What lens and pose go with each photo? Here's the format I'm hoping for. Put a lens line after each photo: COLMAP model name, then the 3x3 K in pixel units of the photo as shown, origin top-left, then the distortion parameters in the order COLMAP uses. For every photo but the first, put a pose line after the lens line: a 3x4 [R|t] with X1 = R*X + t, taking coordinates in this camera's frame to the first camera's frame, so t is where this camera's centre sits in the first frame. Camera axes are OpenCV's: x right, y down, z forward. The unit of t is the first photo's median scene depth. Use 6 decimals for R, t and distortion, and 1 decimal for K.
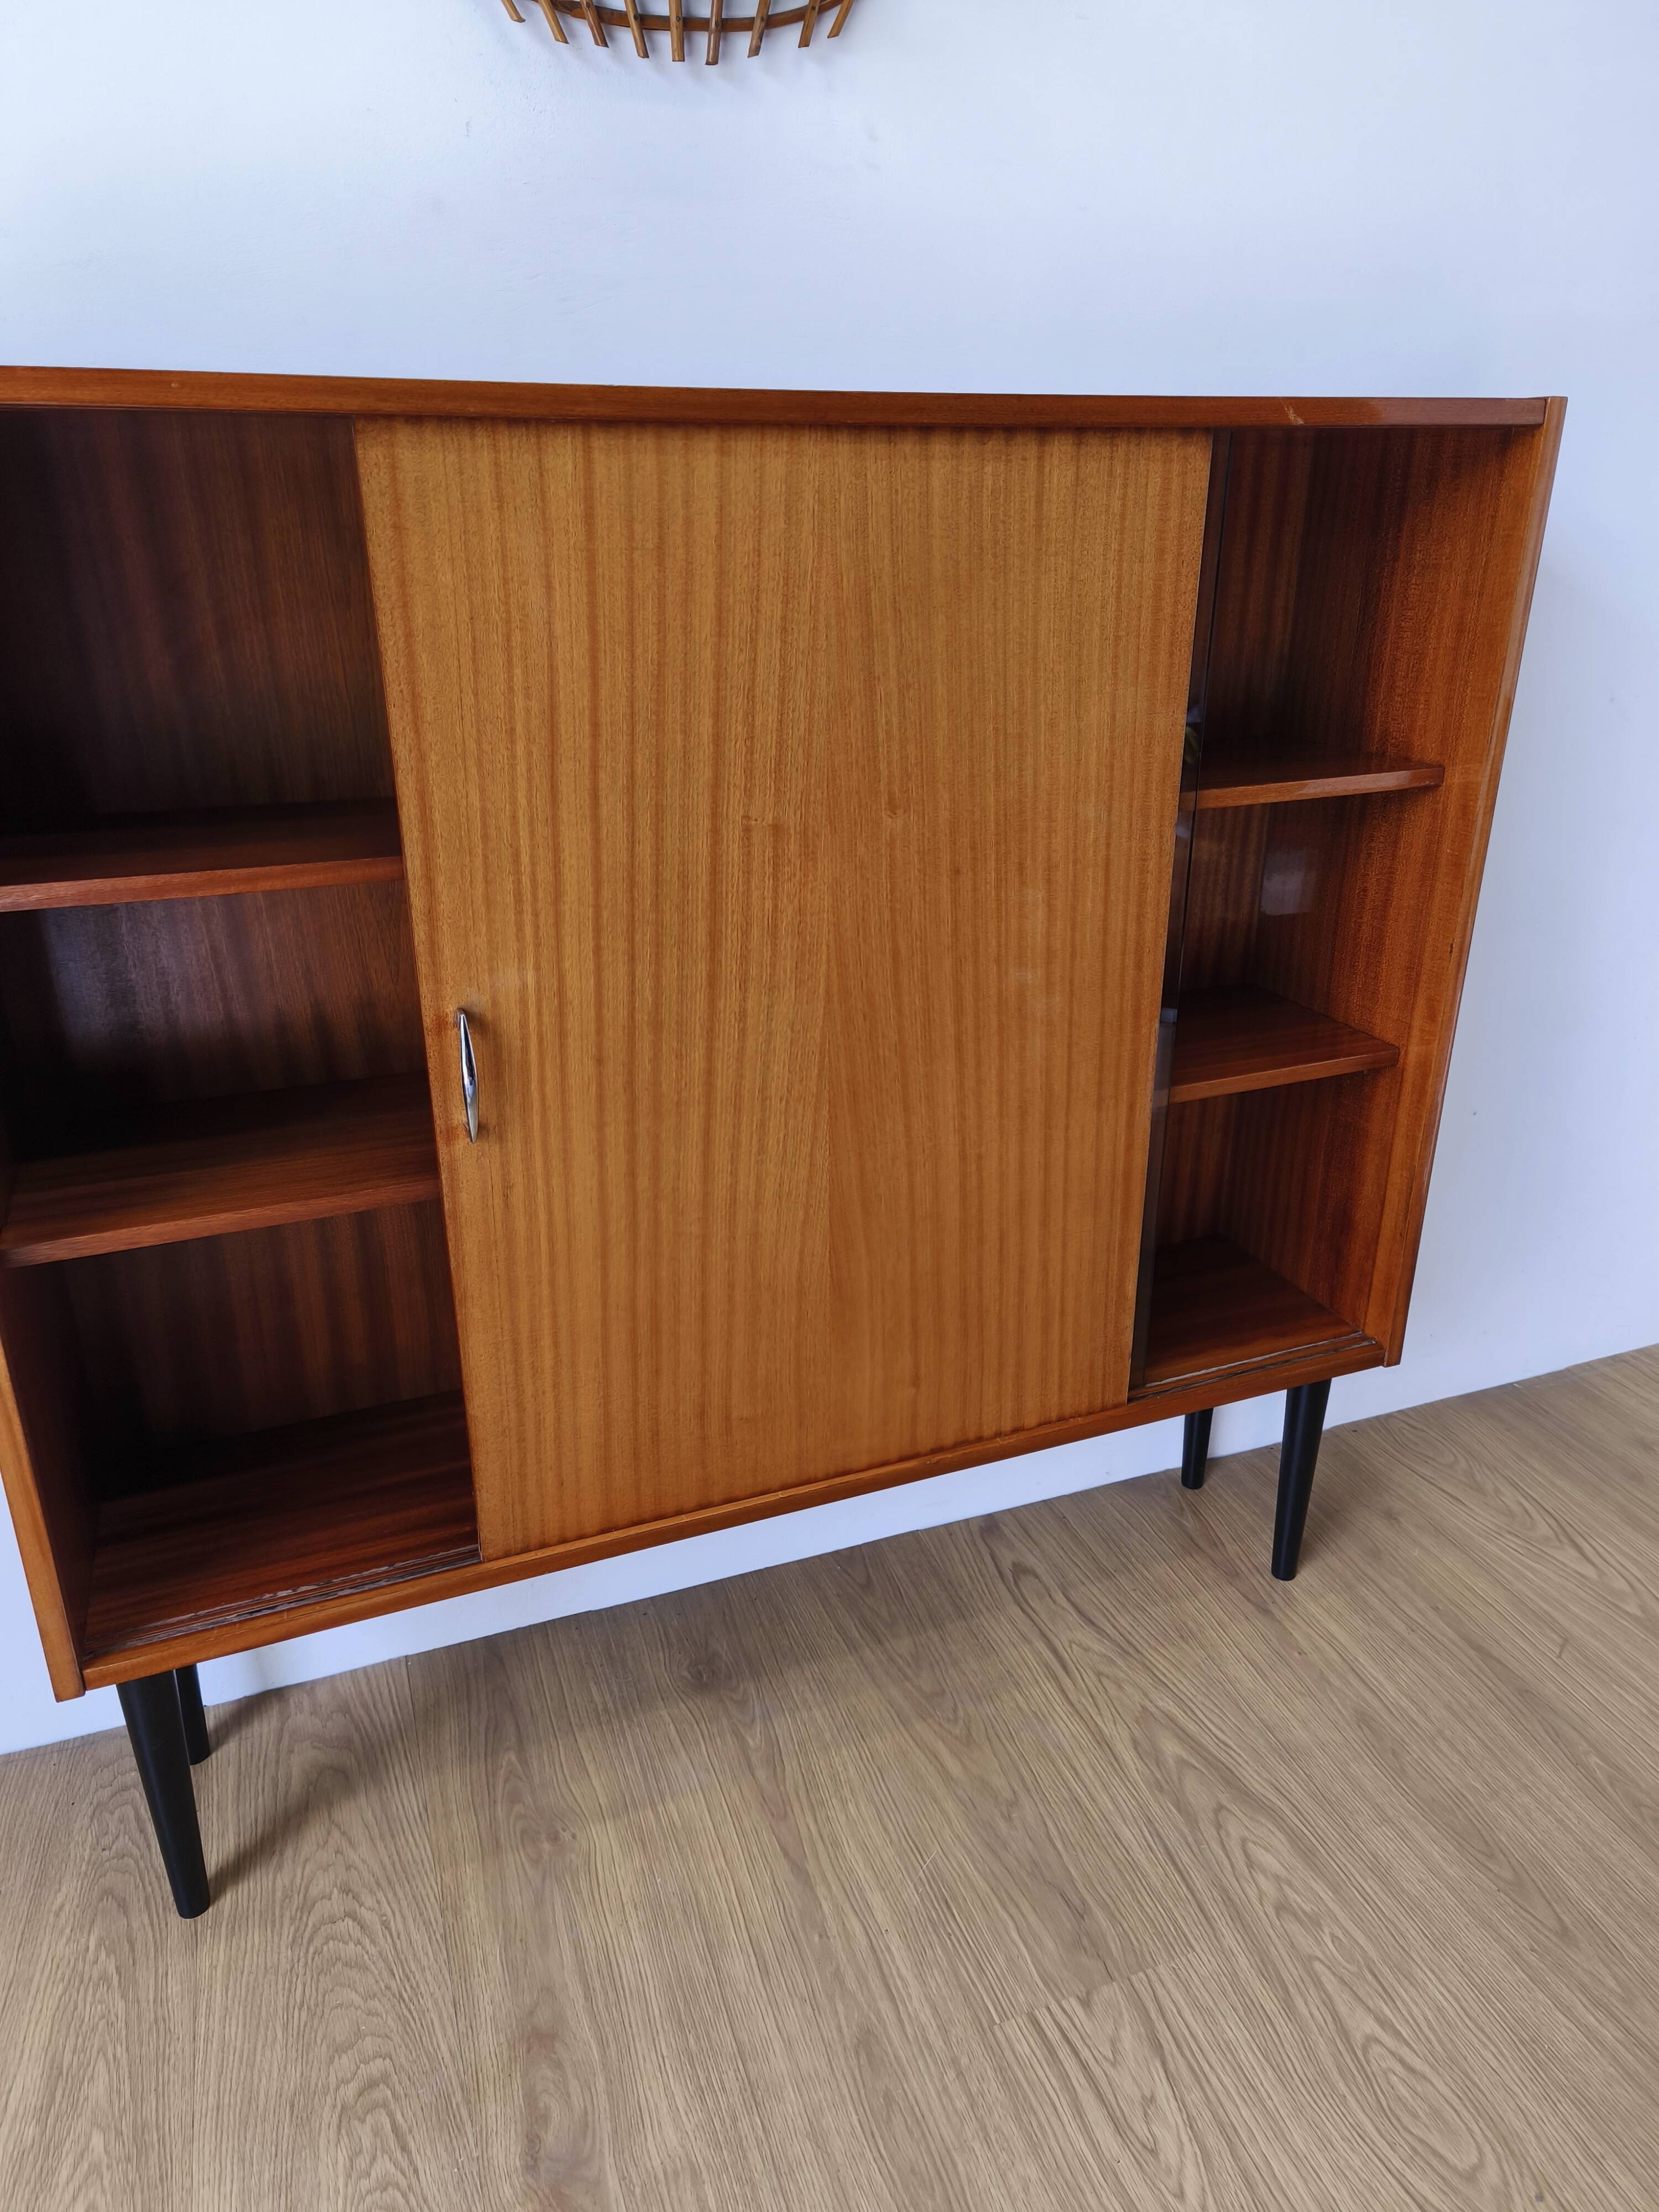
lens RADIAL K [[1472.9, 0, 821.9], [0, 1472.9, 1115.9], [0, 0, 1]] dist [0.093095, -0.084928]
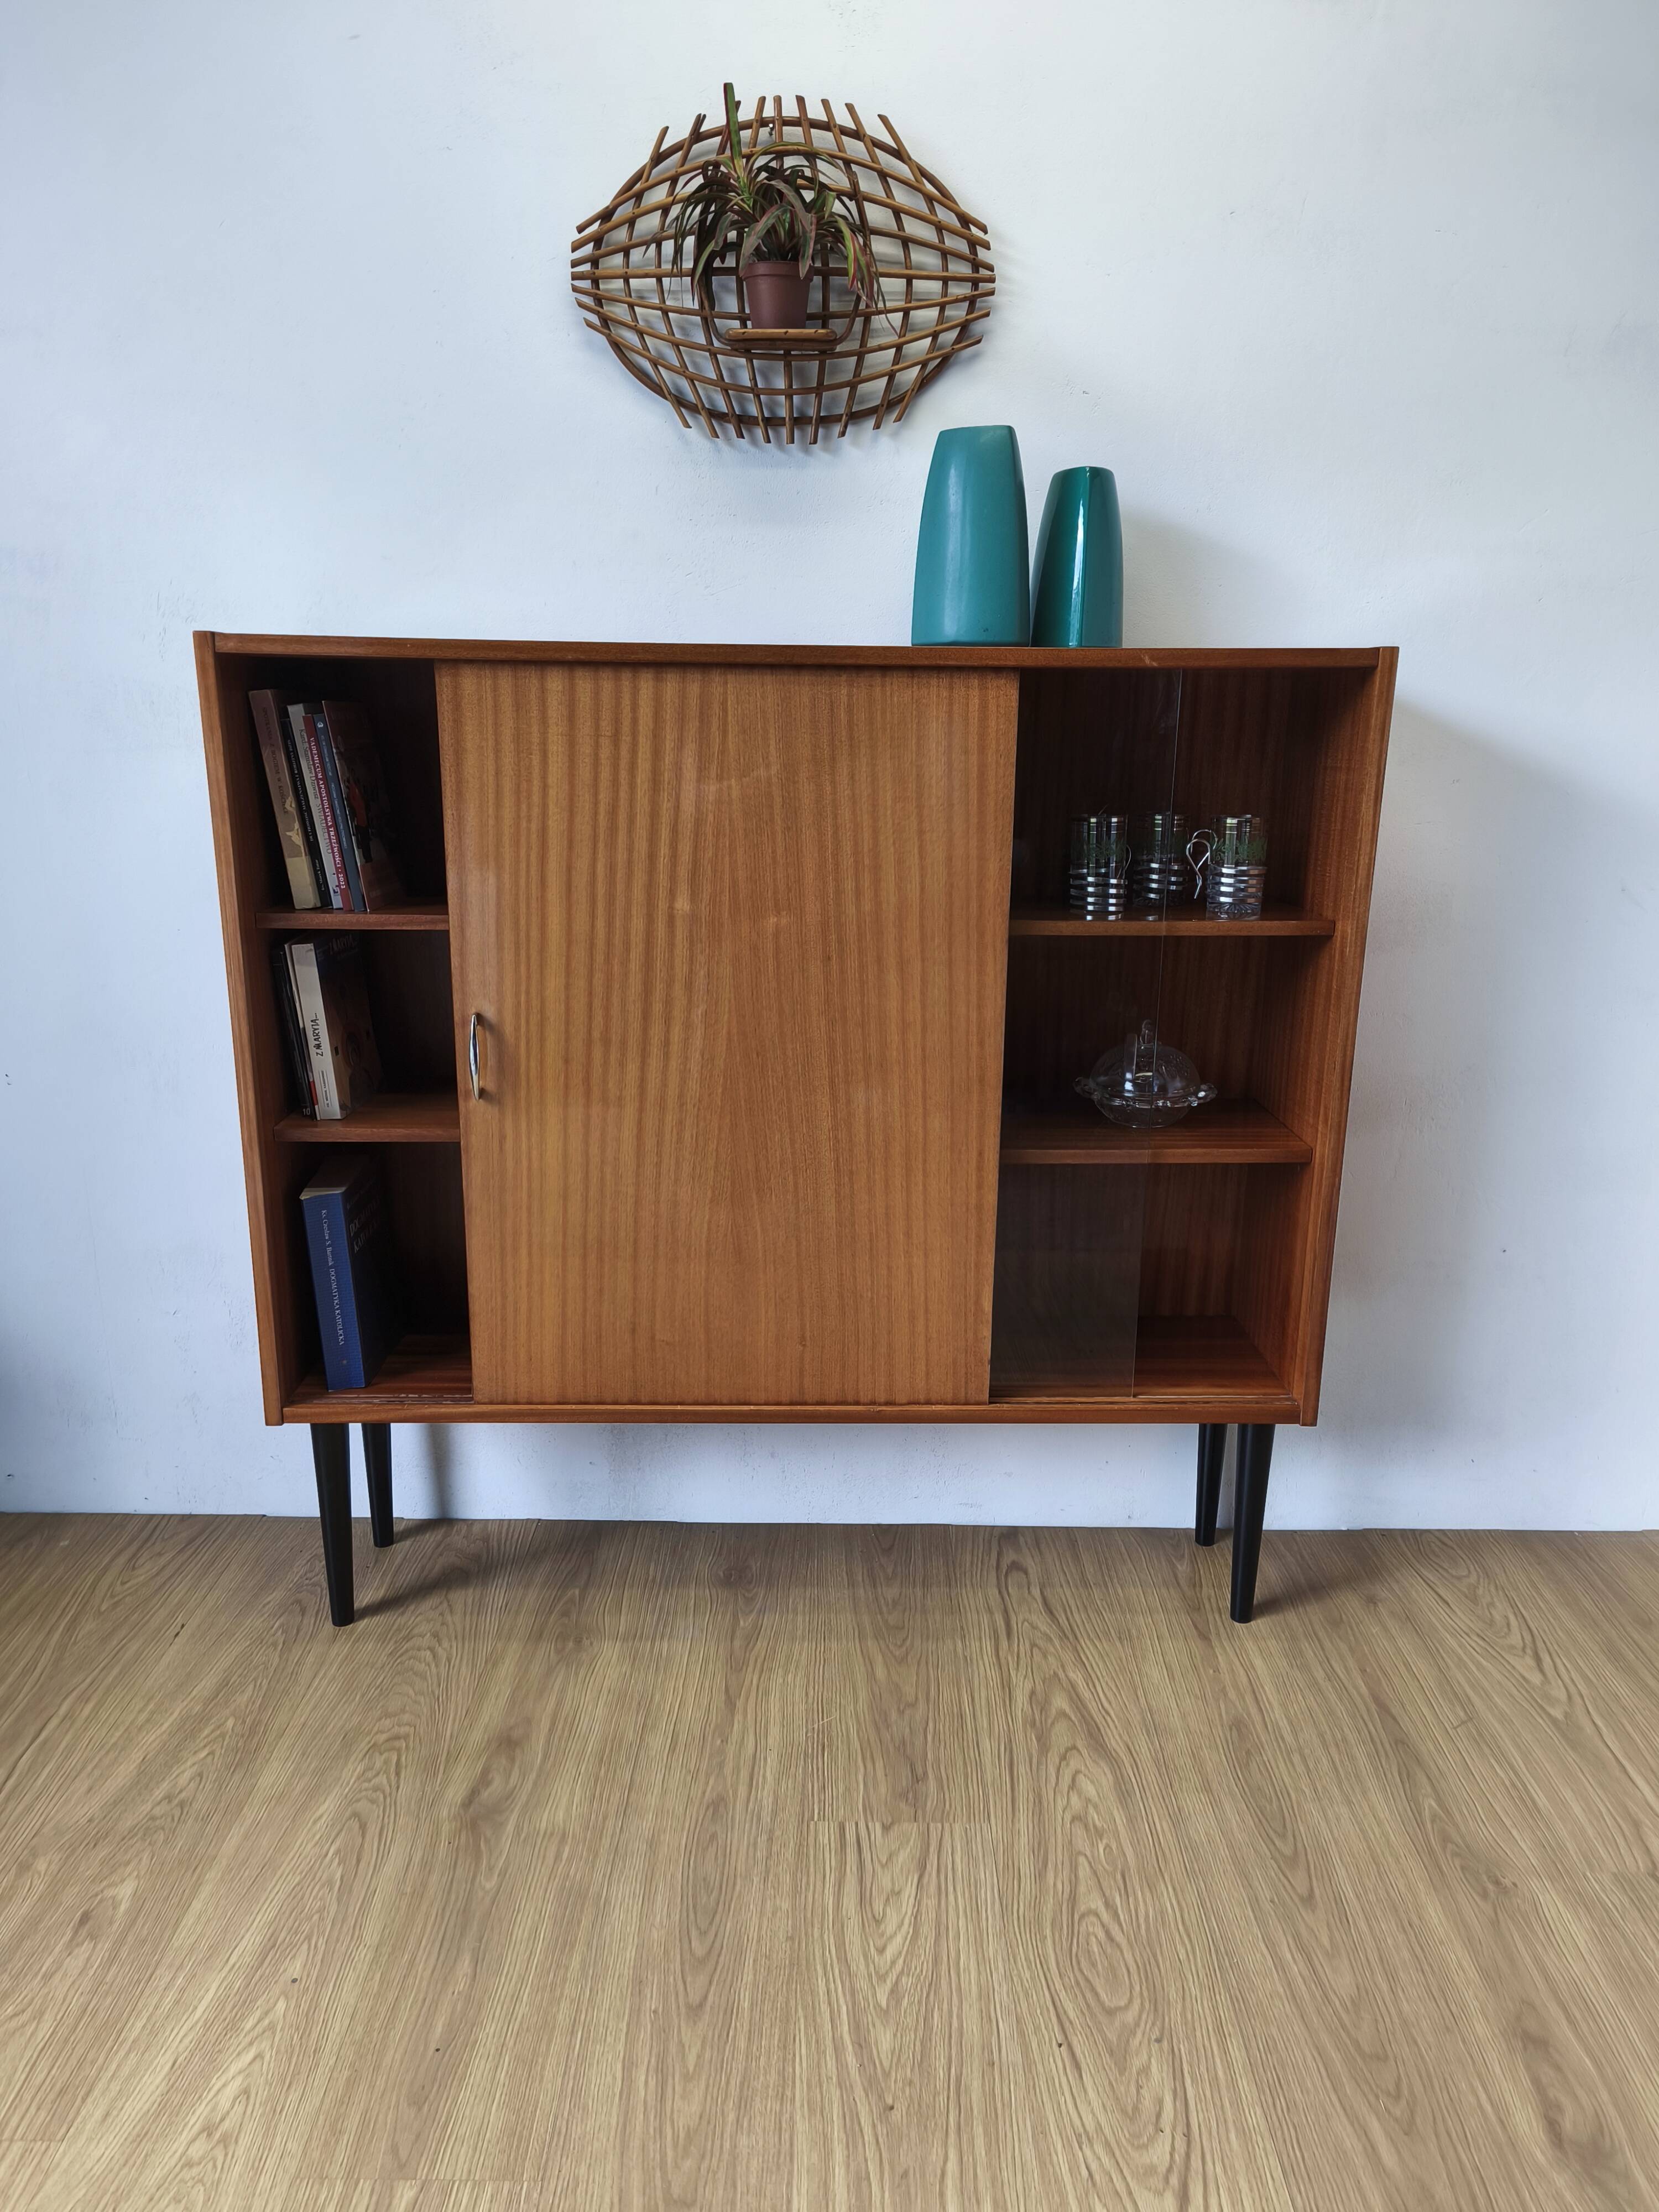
lens RADIAL K [[1472.9, 0, 836.5], [0, 1472.9, 1093.3], [0, 0, 1]] dist [0.093095, -0.084928]
pose [[0.937477, 0.102738, -0.332539, 0.463877], [-0.147780, 0.982537, -0.113060, 0.114886], [0.315116, 0.155134, 0.936288, -0.288948]]
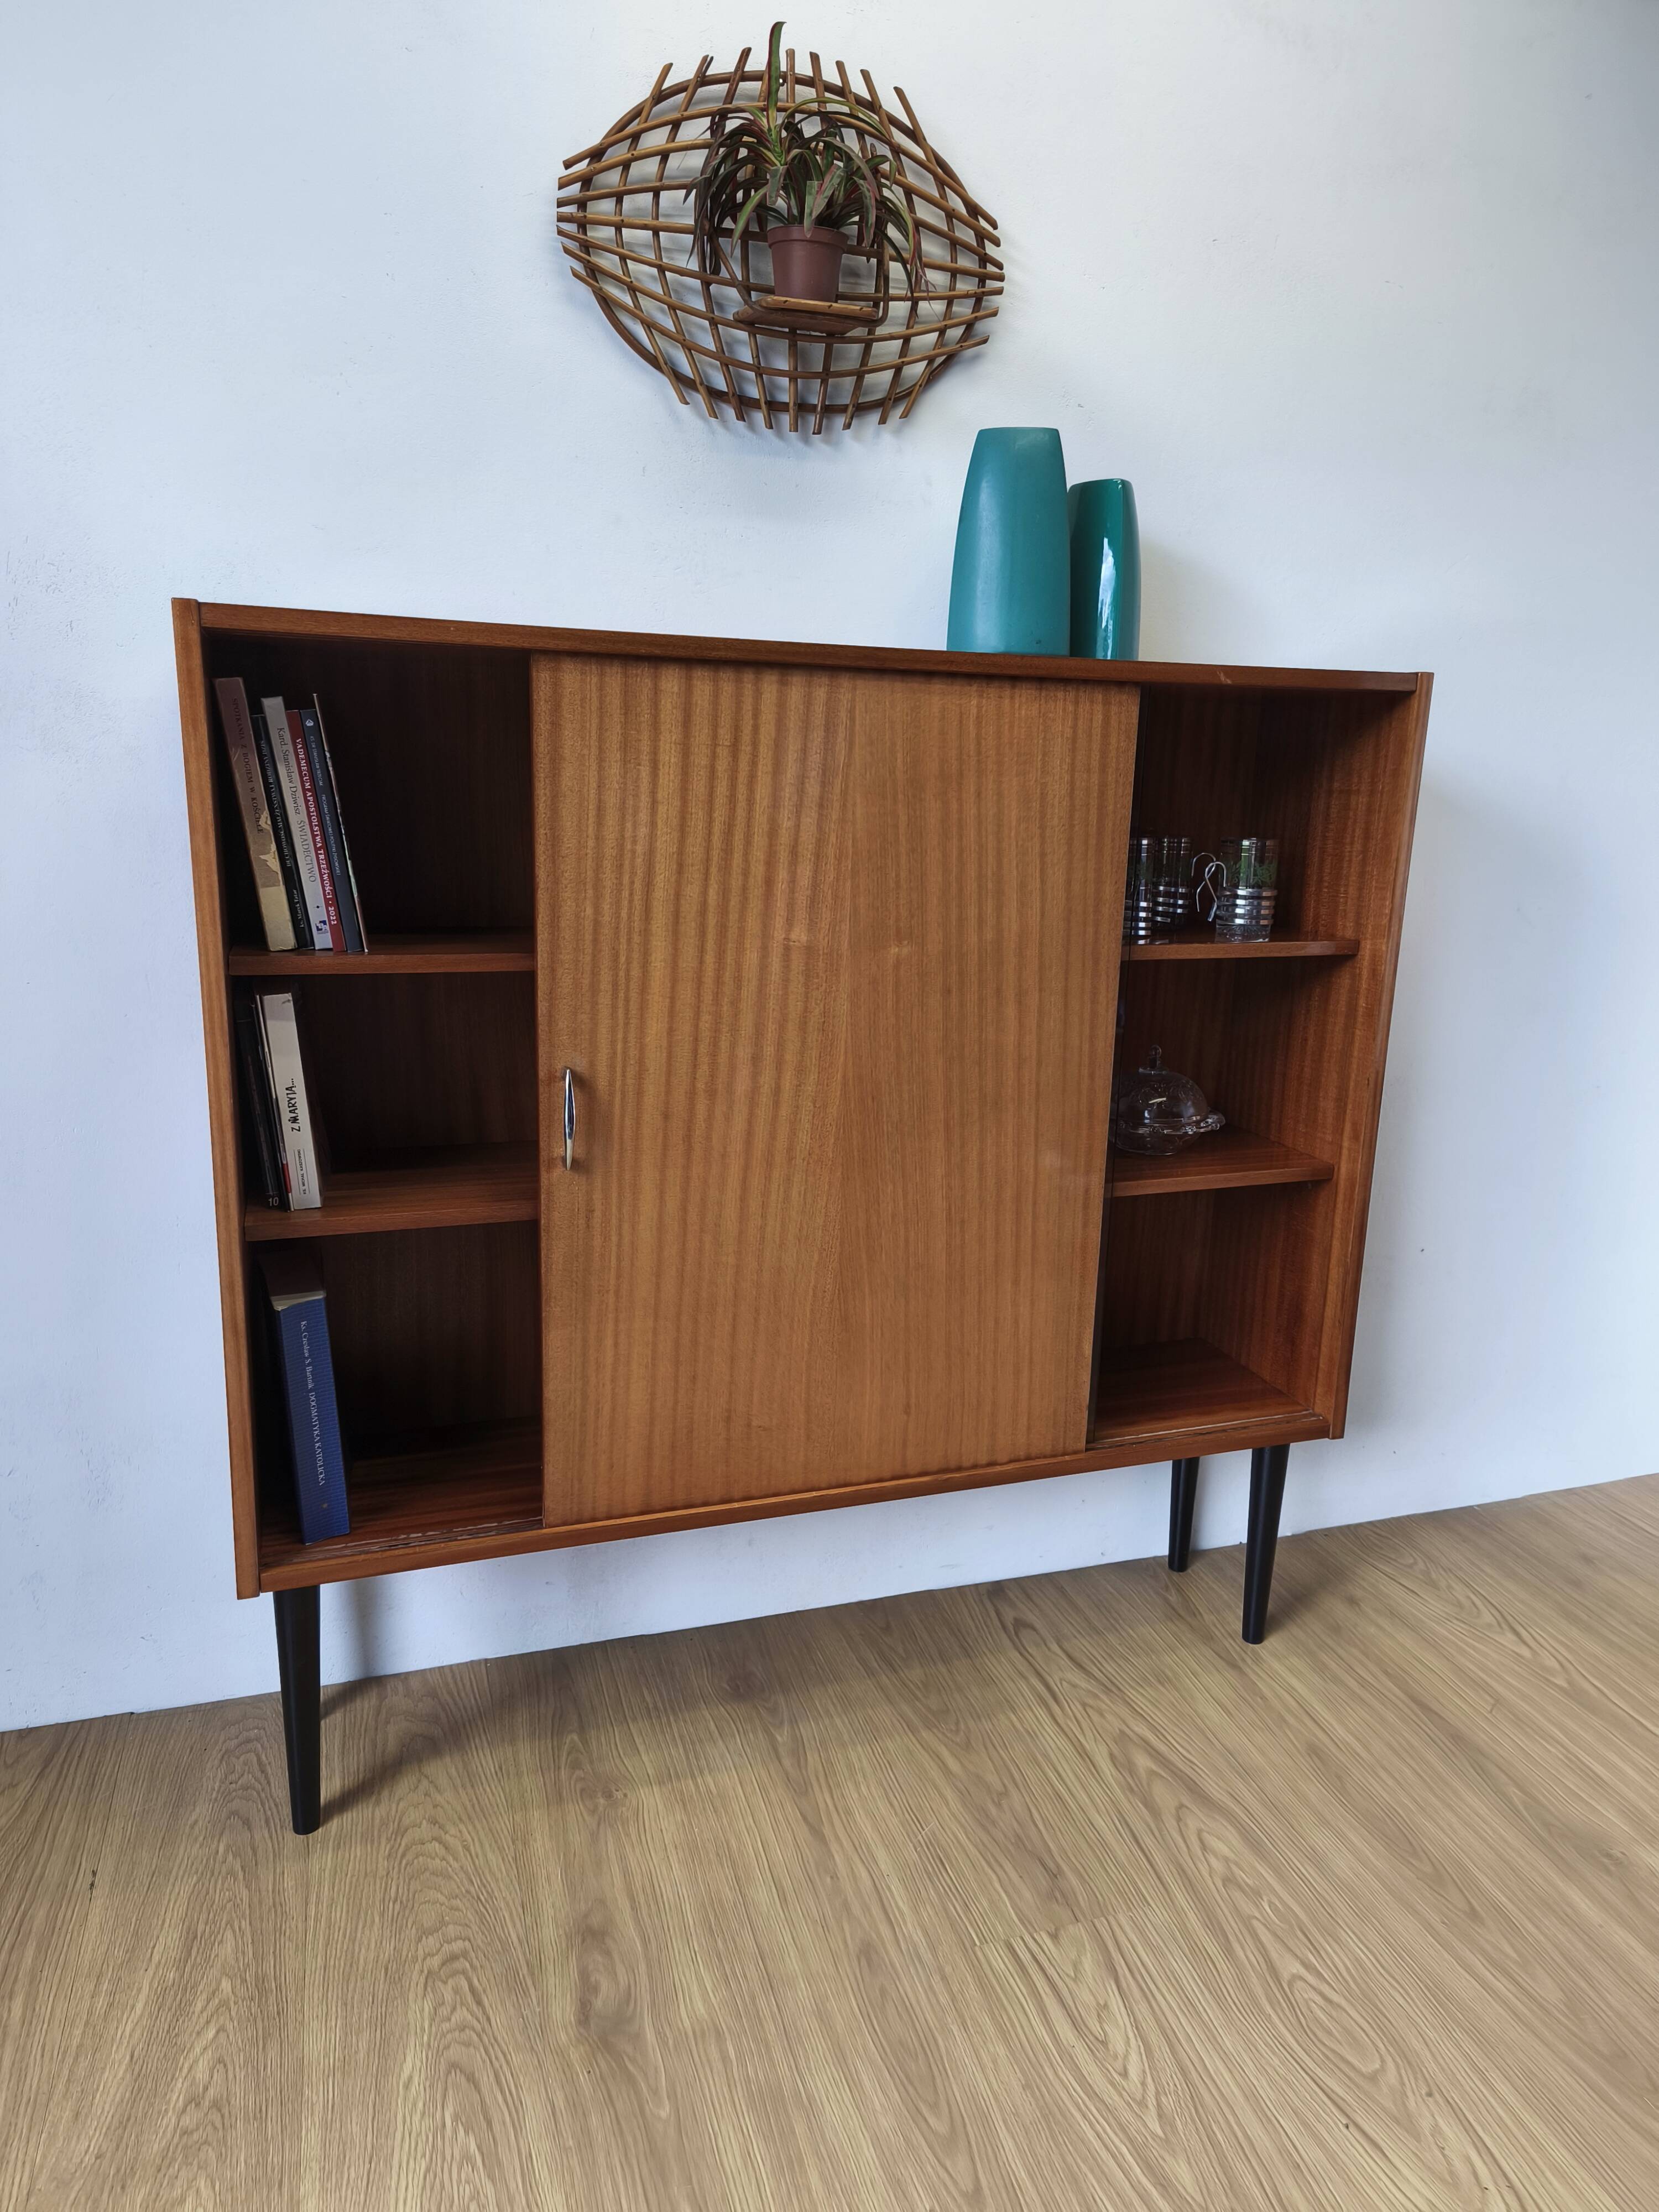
lens RADIAL K [[1472.9, 0, 831.6], [0, 1472.9, 1106.0], [0, 0, 1]] dist [0.093095, -0.084928]
pose [[0.998628, 0.041943, -0.031349, 0.010011], [-0.046519, 0.985465, -0.163385, 0.139387], [0.024041, 0.164620, 0.986064, -0.252400]]
